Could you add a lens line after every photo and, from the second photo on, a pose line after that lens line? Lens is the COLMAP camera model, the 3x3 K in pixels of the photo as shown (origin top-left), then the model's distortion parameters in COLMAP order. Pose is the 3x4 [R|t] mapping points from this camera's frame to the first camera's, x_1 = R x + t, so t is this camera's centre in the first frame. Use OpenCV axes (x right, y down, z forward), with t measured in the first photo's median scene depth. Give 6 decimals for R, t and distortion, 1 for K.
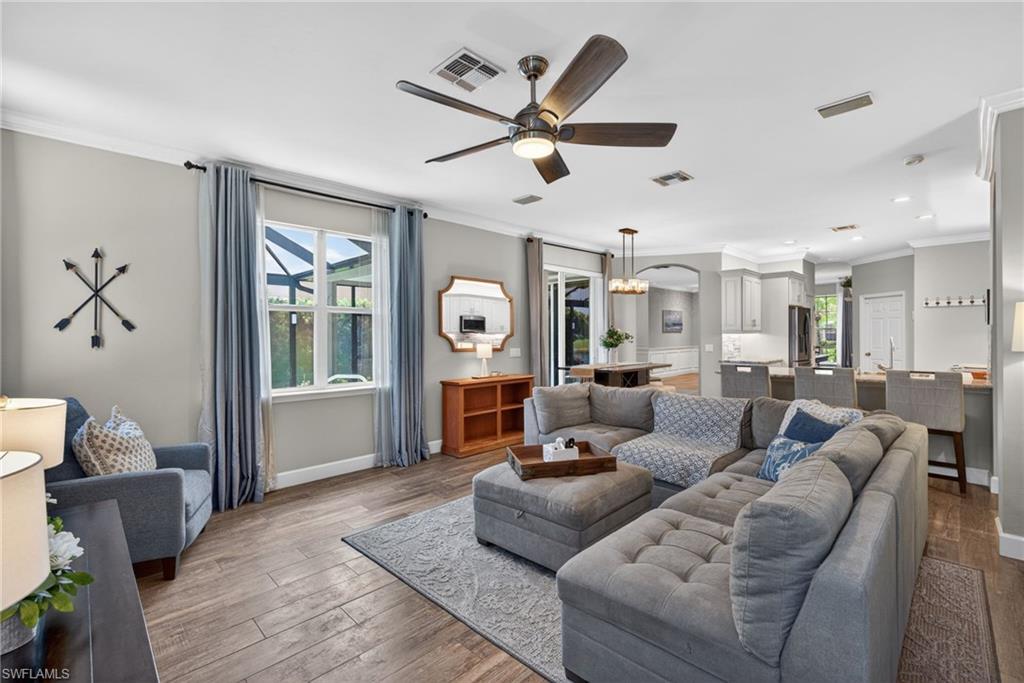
lens RADIAL K [[449.1, 0, 513.1], [0, 449.1, 337.6], [0, 0, 1]] dist [-0.001033, 0.000070]
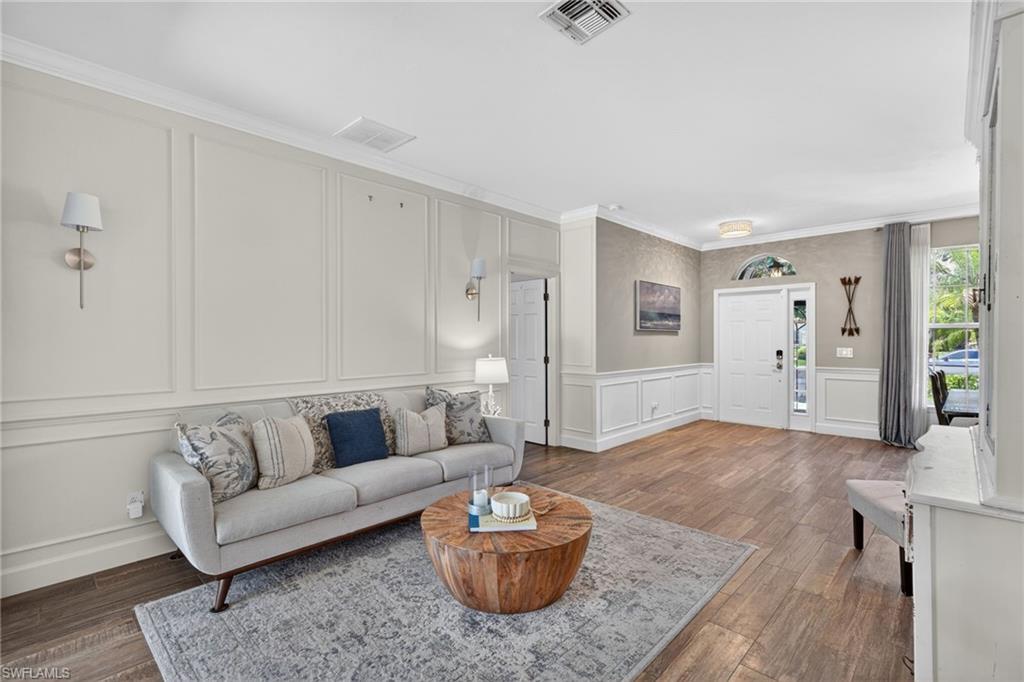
lens RADIAL K [[465.2, 0, 510.1], [0, 465.2, 341.8], [0, 0, 1]] dist [0.002732, 0.000114]
pose [[0.999921, 0.004833, 0.011582, 0.378288], [-0.004843, 0.999988, 0.000756, -0.005619], [-0.011579, -0.000812, 0.999933, 1.008208]]
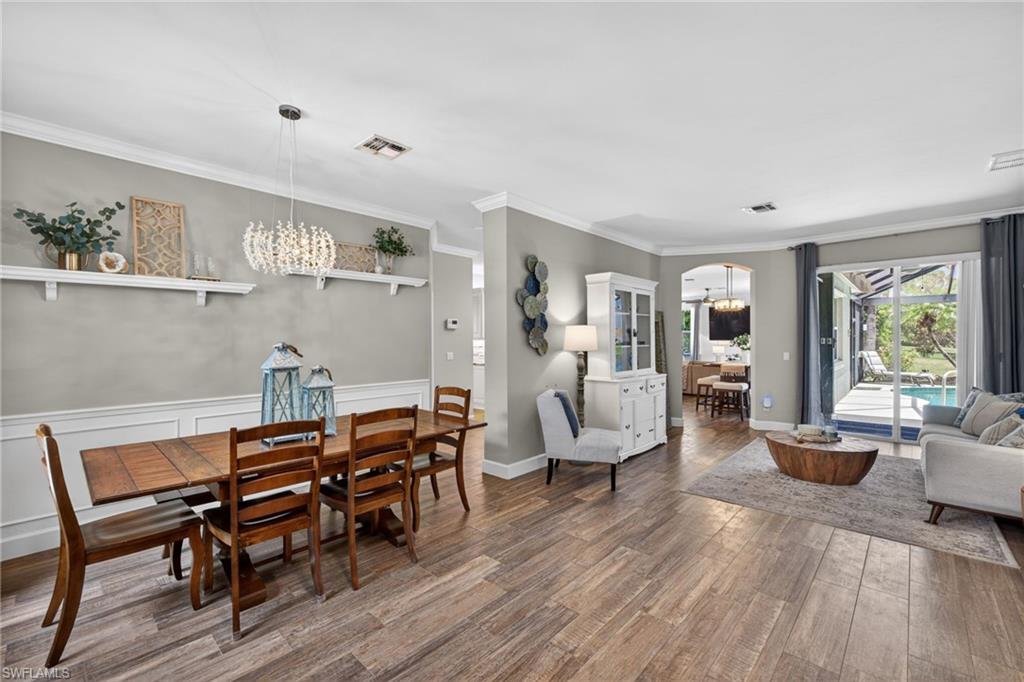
lens RADIAL K [[449.1, 0, 510.8], [0, 449.1, 339.8], [0, 0, 1]] dist [-0.001033, 0.000070]
pose [[-0.998912, 0.012121, -0.045021, 0.818938], [0.011682, 0.999882, 0.010010, -0.027427], [0.045137, 0.009473, -0.998936, 1.927084]]
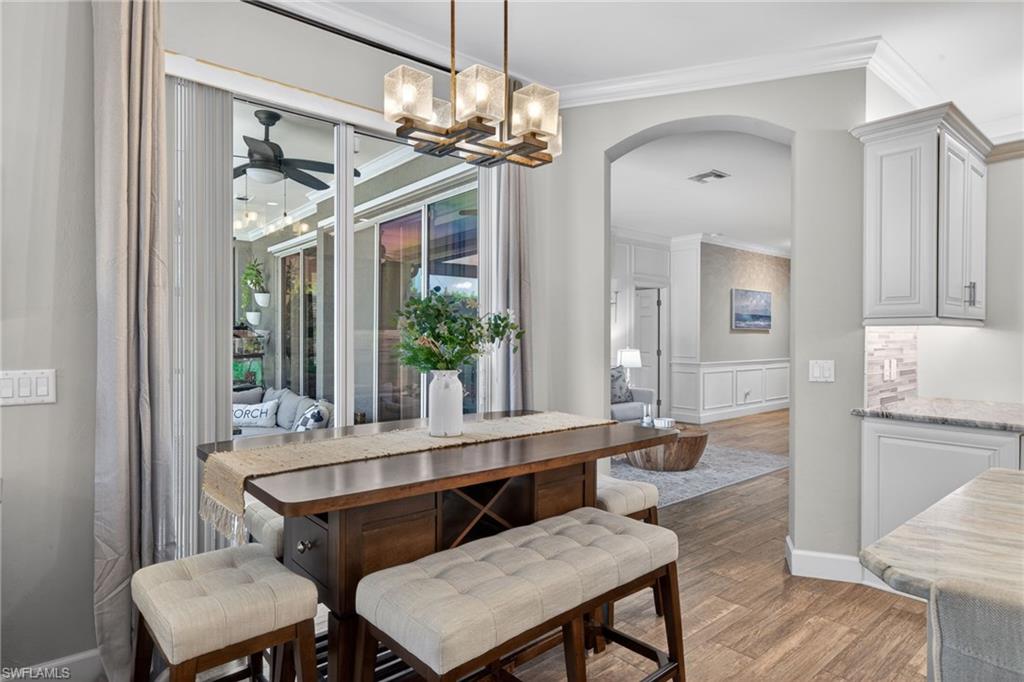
lens RADIAL K [[570.8, 0, 510.1], [0, 570.8, 340.6], [0, 0, 1]] dist [-0.000527, 0.001718]
pose [[0.995839, 0.008116, -0.090771, 0.246721], [-0.008307, 0.999964, -0.001724, 0.004049], [0.090754, 0.002471, 0.995870, 0.561744]]
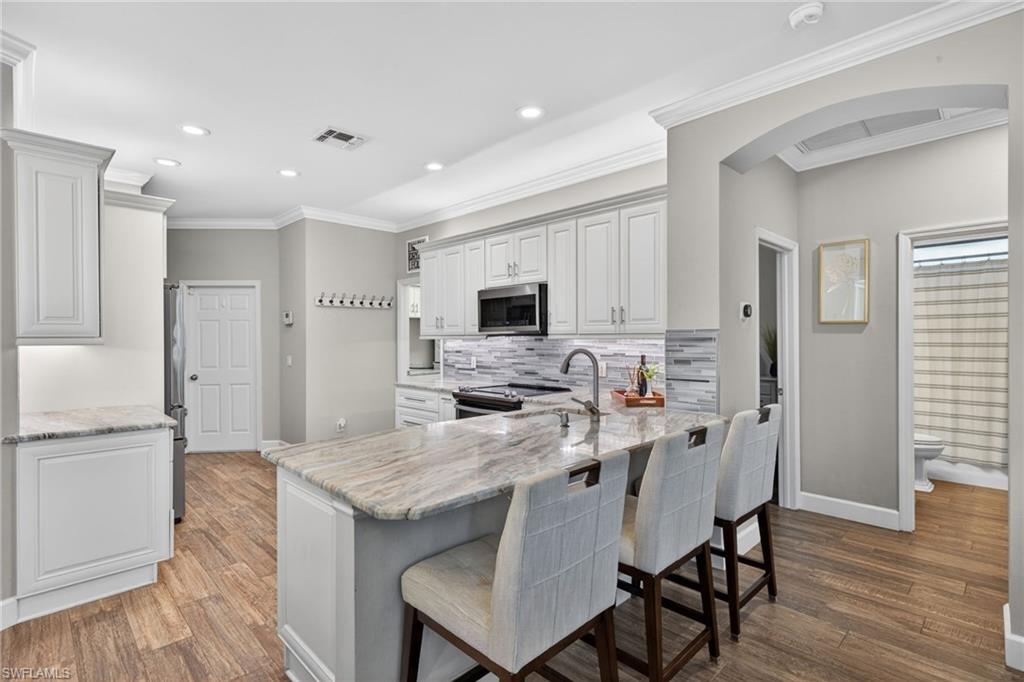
lens RADIAL K [[488.1, 0, 513.9], [0, 488.1, 340.6], [0, 0, 1]] dist [0.001166, 0.000554]
pose [[0.013749, 0.004964, 0.999893, 0.151485], [0.011977, 0.999915, -0.005129, -0.005695], [-0.999834, 0.012046, 0.013688, 0.645937]]
